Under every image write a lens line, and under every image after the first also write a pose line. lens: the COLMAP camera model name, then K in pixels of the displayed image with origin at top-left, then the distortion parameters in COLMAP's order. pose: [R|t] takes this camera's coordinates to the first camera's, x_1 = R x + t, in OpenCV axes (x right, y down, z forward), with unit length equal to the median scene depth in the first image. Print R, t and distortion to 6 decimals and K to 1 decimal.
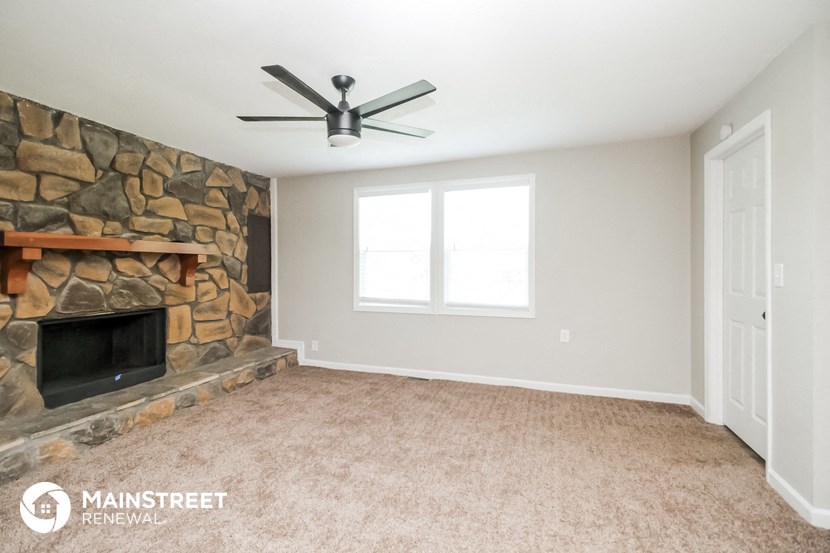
lens RADIAL K [[385.2, 0, 415.0], [0, 385.2, 276.5], [0, 0, 1]] dist [-0.000881, -0.000397]
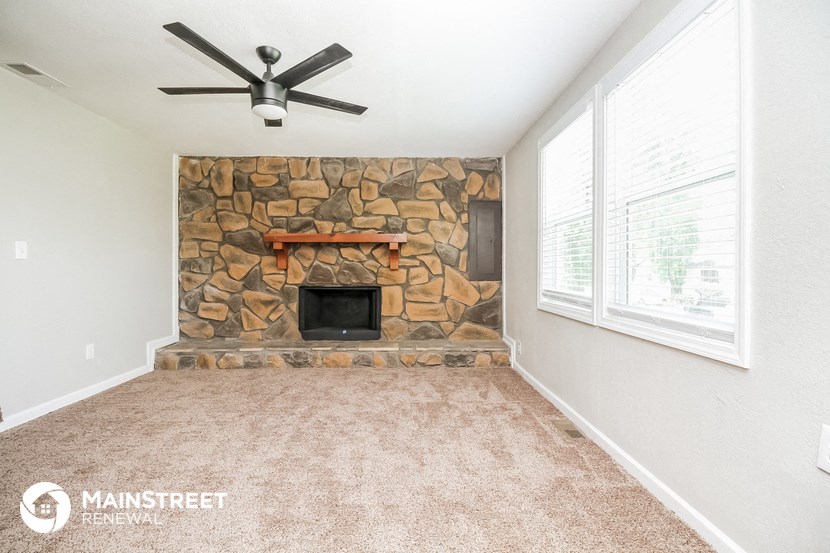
lens RADIAL K [[385.2, 0, 415.0], [0, 385.2, 276.5], [0, 0, 1]] dist [-0.000881, -0.000397]
pose [[0.325808, 0.013414, -0.945341, 0.584822], [-0.021970, 0.999737, 0.006614, 0.037833], [0.945181, 0.018614, 0.326017, 0.694124]]
